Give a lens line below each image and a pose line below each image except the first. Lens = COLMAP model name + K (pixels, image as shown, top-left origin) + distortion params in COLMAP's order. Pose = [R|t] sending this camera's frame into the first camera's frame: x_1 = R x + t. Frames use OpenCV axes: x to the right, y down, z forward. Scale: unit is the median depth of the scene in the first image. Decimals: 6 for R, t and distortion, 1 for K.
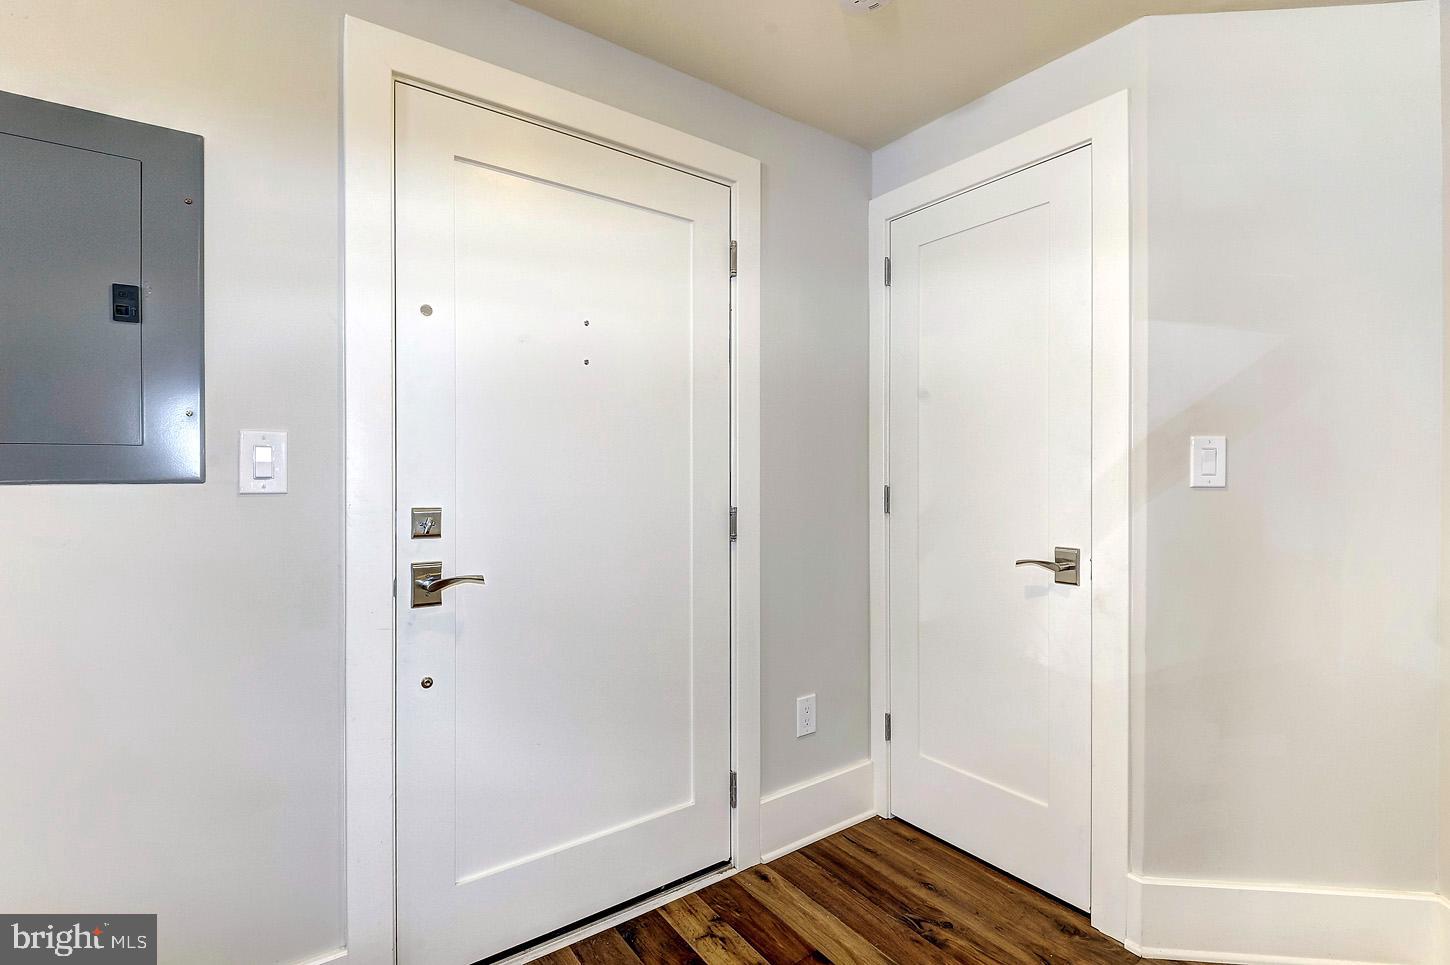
lens RADIAL K [[663.2, 0, 735.4], [0, 663.2, 481.0], [0, 0, 1]] dist [0.009830, -0.002471]
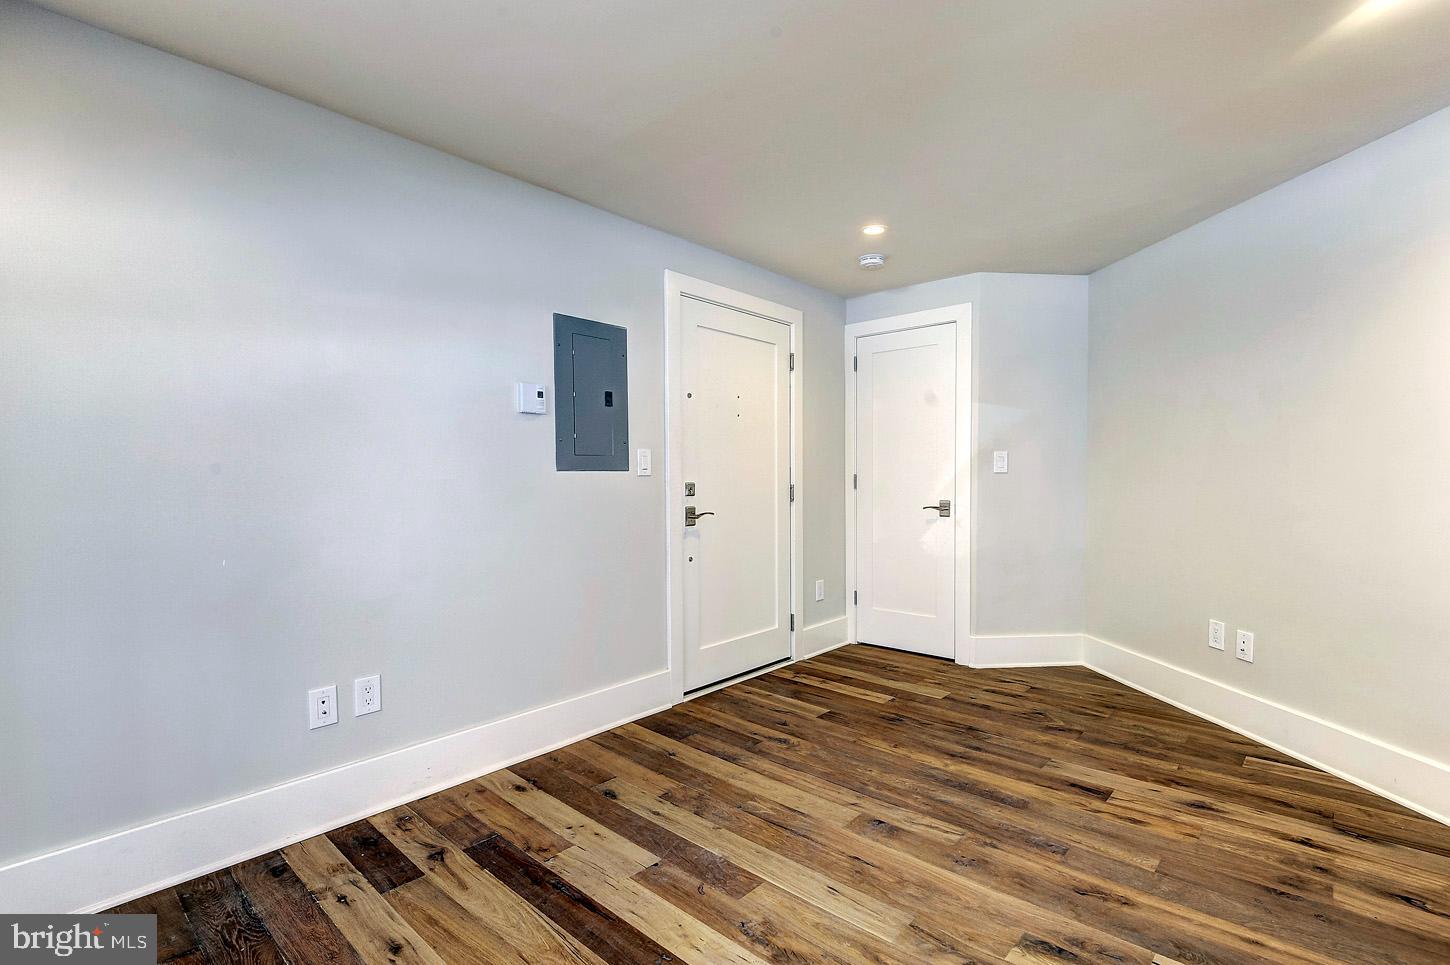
lens RADIAL K [[663.2, 0, 713.5], [0, 663.2, 500.7], [0, 0, 1]] dist [0.009830, -0.002471]
pose [[0.981867, -0.011706, 0.189211, -0.670050], [0.006268, 0.999551, 0.029315, 0.029571], [-0.189469, -0.027597, 0.981499, -1.018795]]
